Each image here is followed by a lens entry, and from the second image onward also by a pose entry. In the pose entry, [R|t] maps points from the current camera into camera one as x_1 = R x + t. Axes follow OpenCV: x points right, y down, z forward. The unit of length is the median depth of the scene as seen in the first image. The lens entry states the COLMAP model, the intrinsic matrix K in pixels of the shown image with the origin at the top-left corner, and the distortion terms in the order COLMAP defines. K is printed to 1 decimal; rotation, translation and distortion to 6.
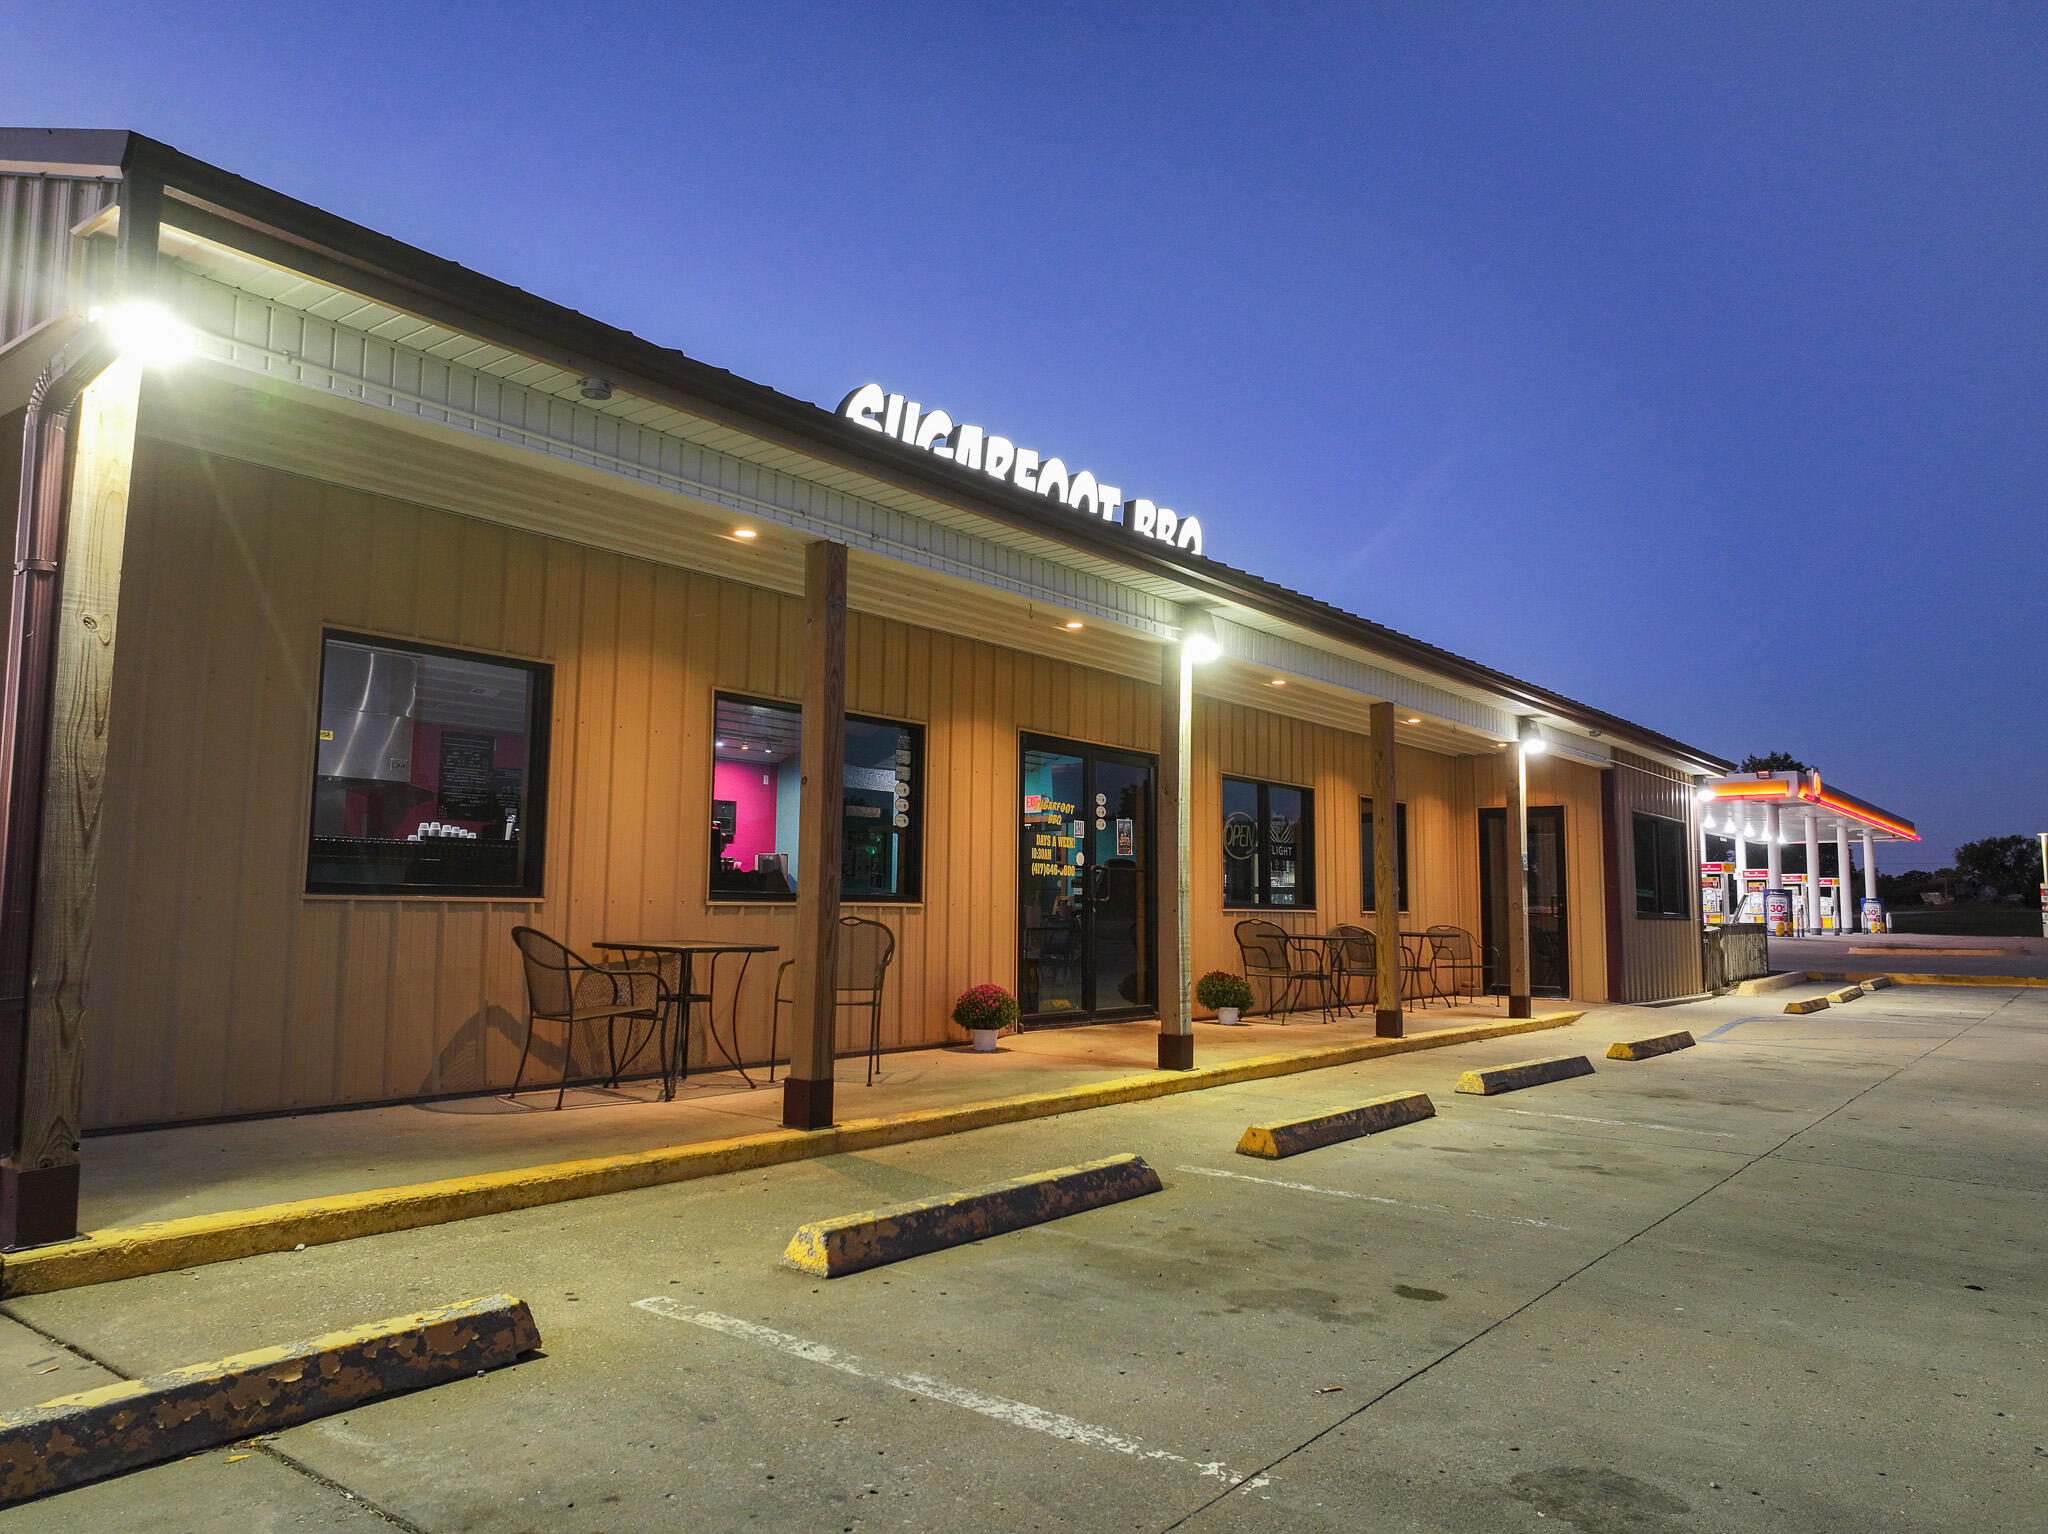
lens RADIAL K [[1437.3, 0, 1030.2], [0, 1437.3, 776.6], [0, 0, 1]] dist [0.004269, 0.003614]
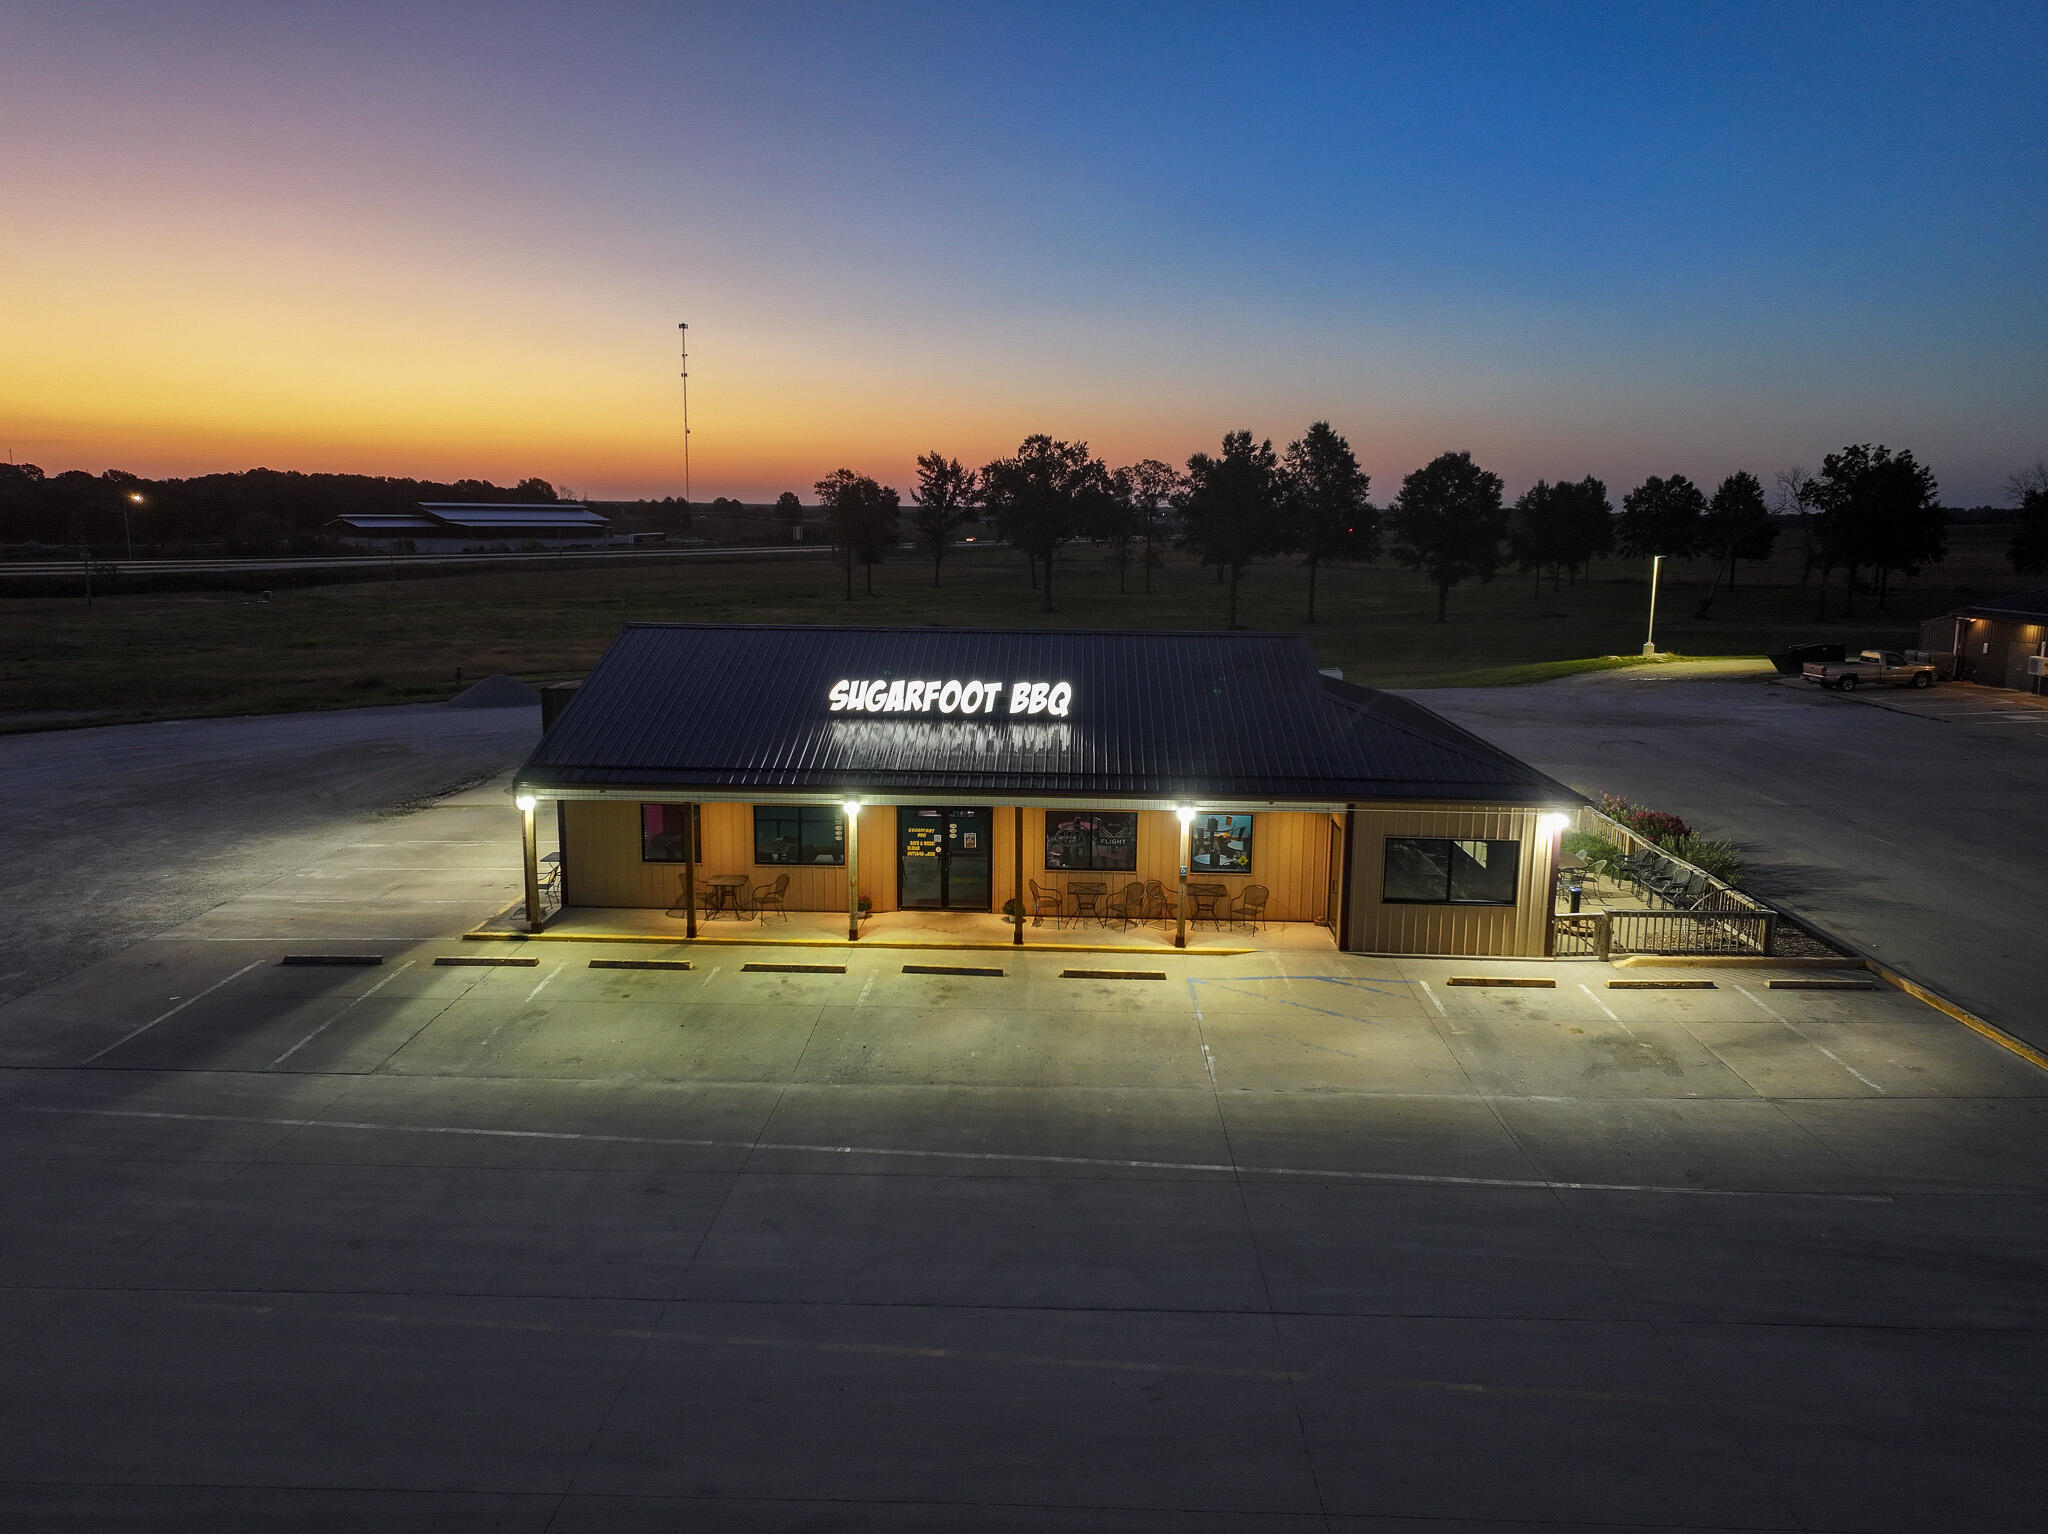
lens RADIAL K [[1437.3, 0, 1022.9], [0, 1437.3, 756.9], [0, 0, 1]] dist [0.004269, 0.003614]
pose [[0.576212, 0.130260, -0.806853, 2.229420], [0.072953, 0.975079, 0.209518, -0.648035], [0.814038, -0.179589, 0.552349, -0.272647]]
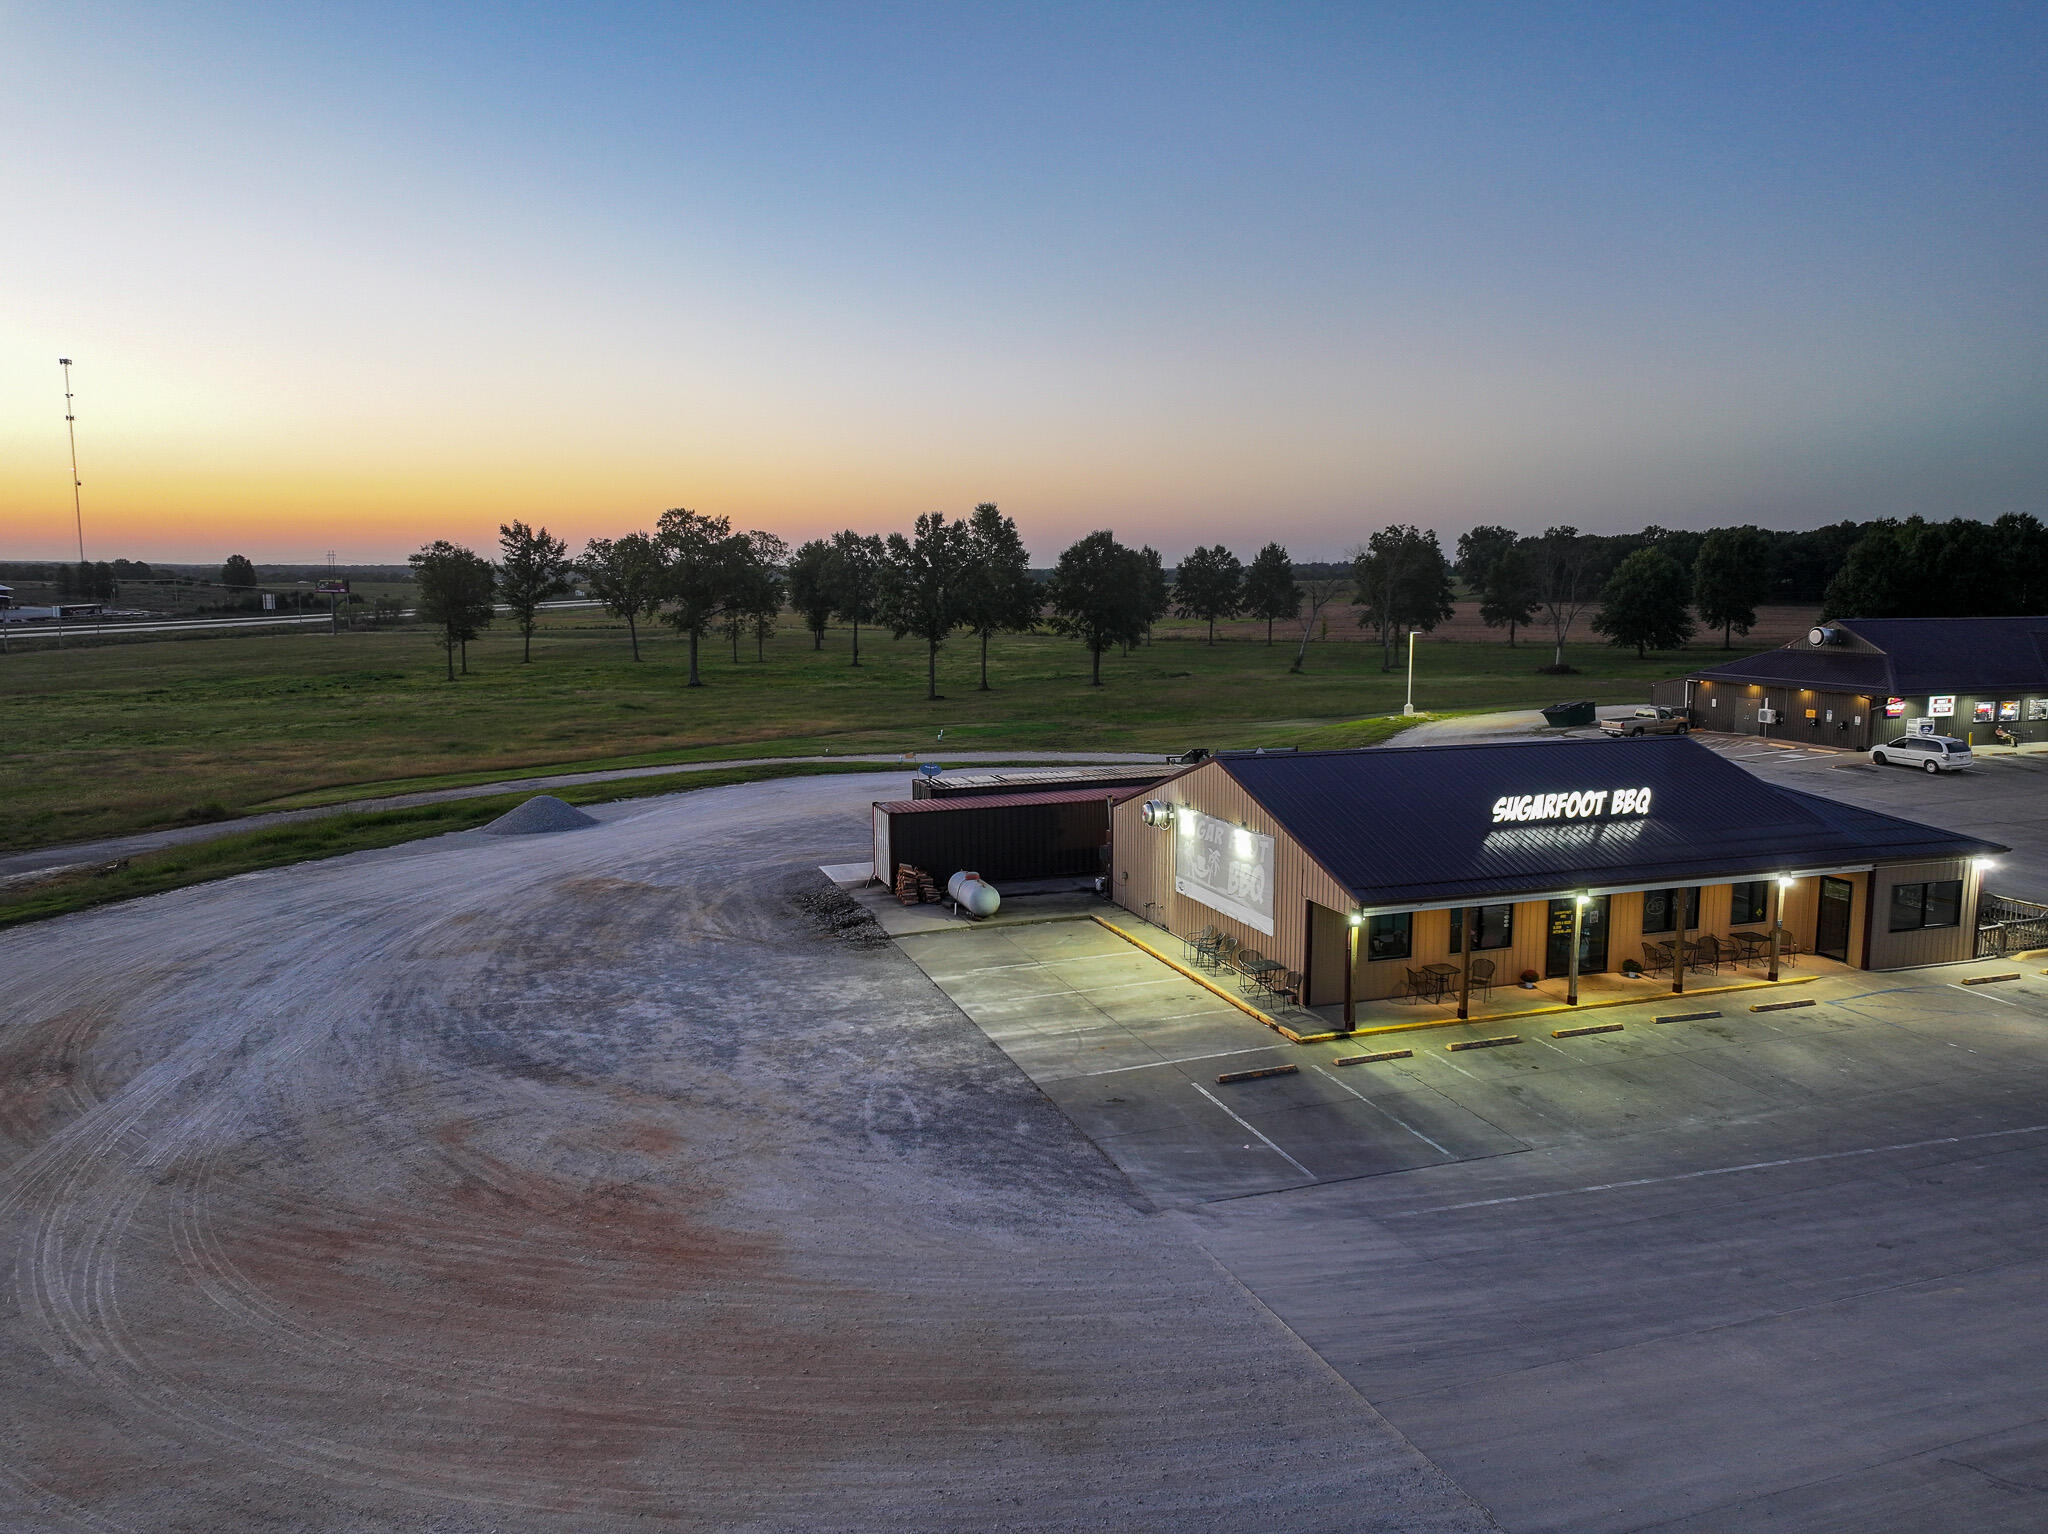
lens RADIAL K [[1437.3, 0, 1026.4], [0, 1437.3, 764.2], [0, 0, 1]] dist [0.004269, 0.003614]
pose [[0.837804, 0.061863, -0.542455, 0.756503], [0.058827, 0.977547, 0.202338, -1.053991], [0.542792, -0.201431, 0.815354, -2.292056]]
